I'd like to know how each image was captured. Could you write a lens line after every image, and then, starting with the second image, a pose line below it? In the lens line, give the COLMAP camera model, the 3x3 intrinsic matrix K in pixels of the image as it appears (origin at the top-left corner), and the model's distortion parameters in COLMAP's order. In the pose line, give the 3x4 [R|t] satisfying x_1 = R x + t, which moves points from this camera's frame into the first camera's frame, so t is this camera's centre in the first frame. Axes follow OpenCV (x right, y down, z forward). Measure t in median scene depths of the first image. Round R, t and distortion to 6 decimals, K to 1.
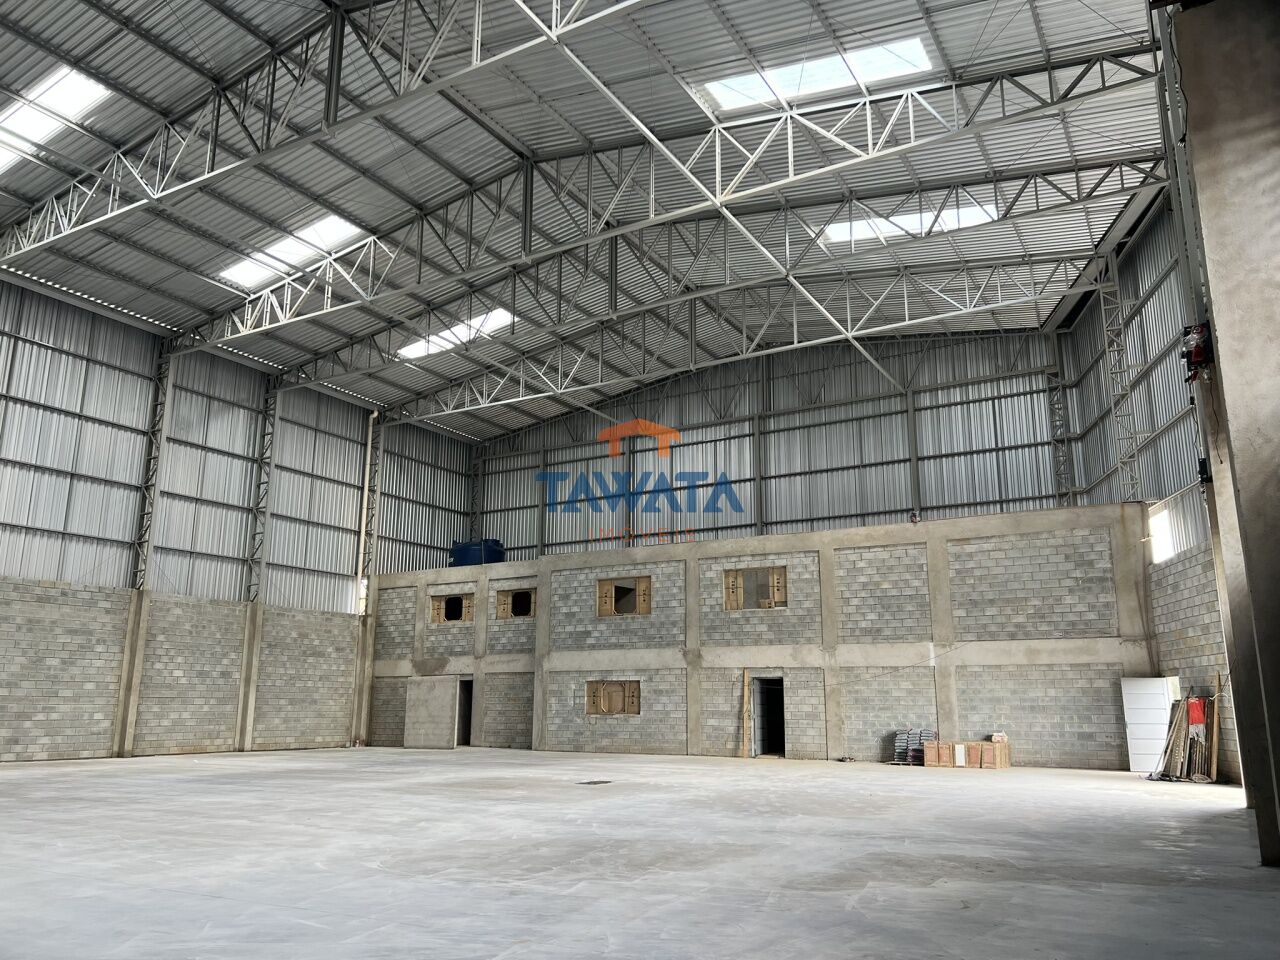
lens RADIAL K [[964.8, 0, 640.0], [0, 964.8, 480.0], [0, 0, 1]] dist [0.114441, -0.189931]
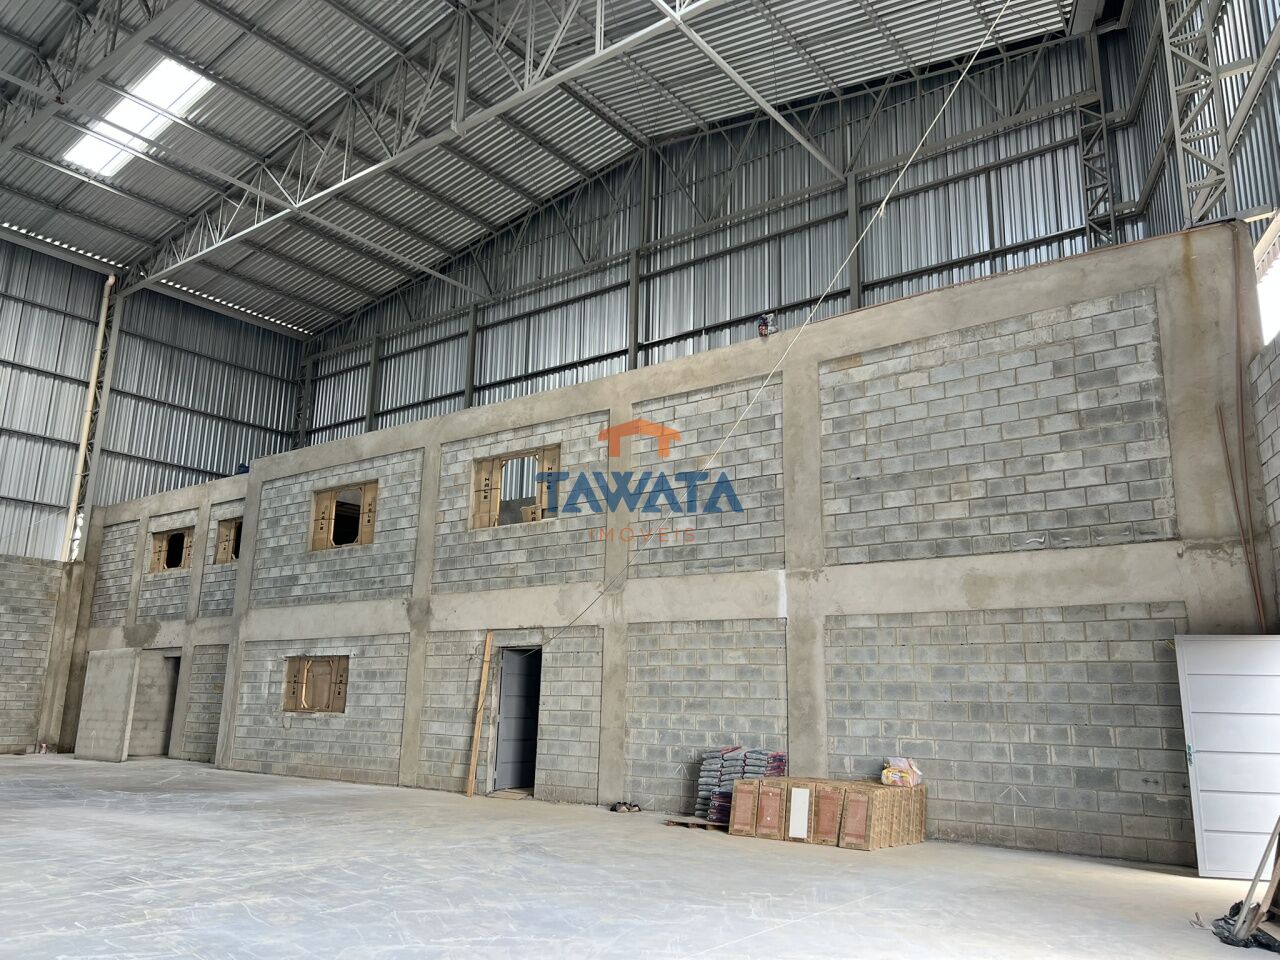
lens RADIAL K [[956.4, 0, 645.1], [0, 956.4, 478.2], [0, 0, 1]] dist [0.100935, -0.141706]
pose [[0.992285, -0.016364, -0.122894, 0.260182], [0.016935, 0.999850, 0.003602, 0.105789], [0.122817, -0.005655, 0.992413, 0.464520]]
